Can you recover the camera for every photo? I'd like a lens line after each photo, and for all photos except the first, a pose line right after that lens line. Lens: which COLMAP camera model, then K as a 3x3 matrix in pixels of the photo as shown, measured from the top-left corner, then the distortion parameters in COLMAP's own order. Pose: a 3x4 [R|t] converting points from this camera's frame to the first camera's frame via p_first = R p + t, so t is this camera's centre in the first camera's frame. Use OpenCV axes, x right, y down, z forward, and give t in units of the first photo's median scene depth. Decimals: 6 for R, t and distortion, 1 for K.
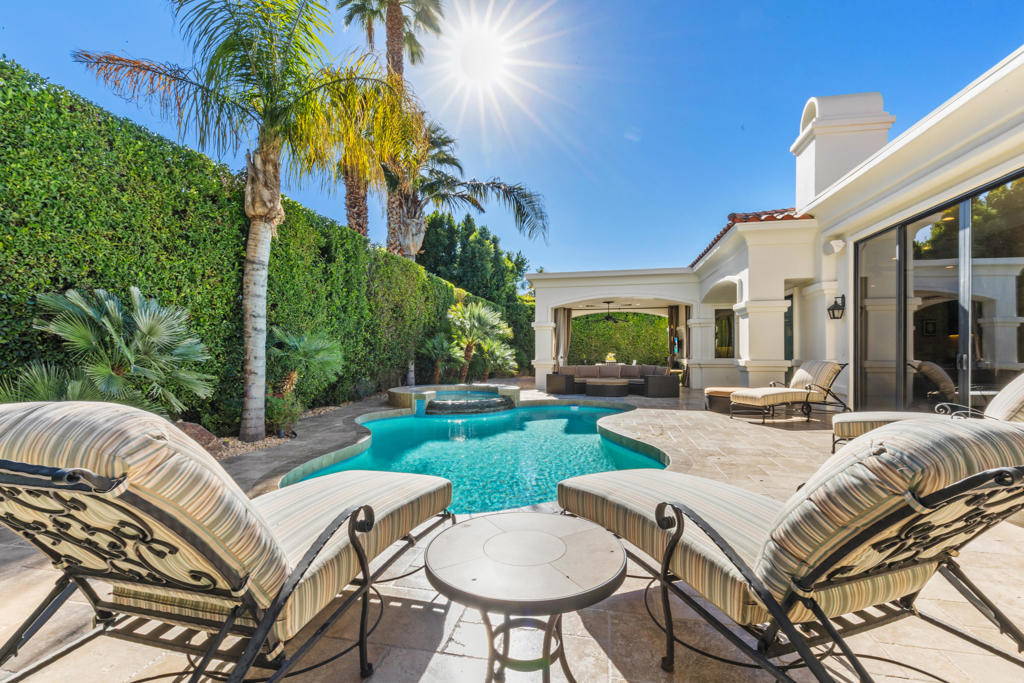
lens RADIAL K [[470.5, 0, 514.2], [0, 470.5, 356.0], [0, 0, 1]] dist [-0.000938, -0.000020]
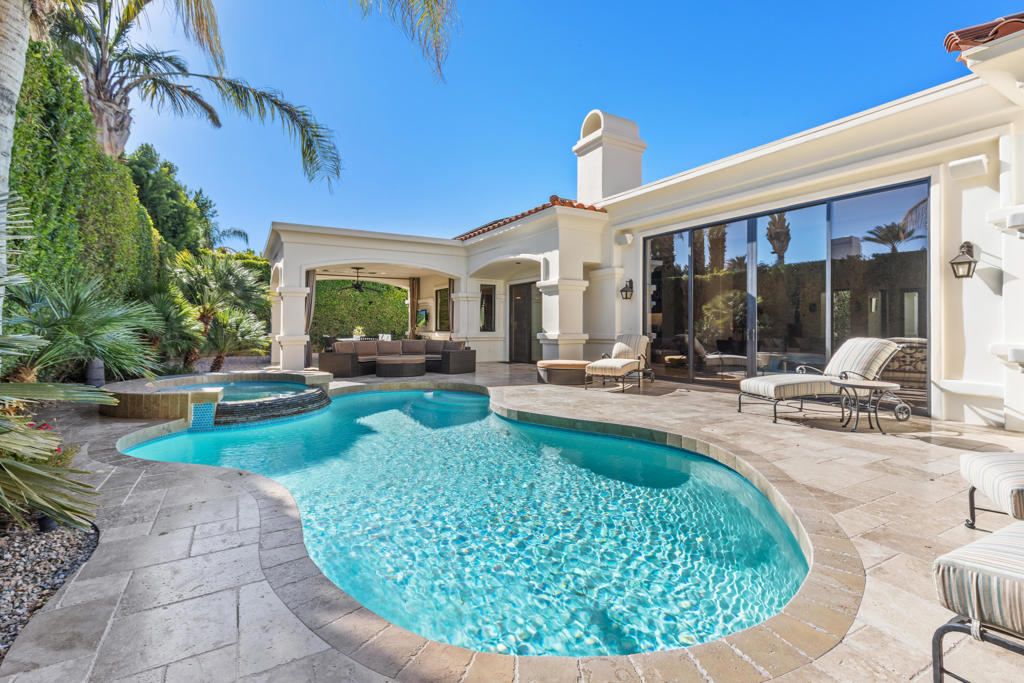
lens RADIAL K [[471.7, 0, 513.3], [0, 471.7, 325.5], [0, 0, 1]] dist [0.000404, 0.000127]
pose [[0.740925, 0.003624, 0.671578, -0.302334], [0.000631, 0.999981, -0.006092, -0.003373], [-0.671588, 0.004938, 0.740909, 0.263213]]
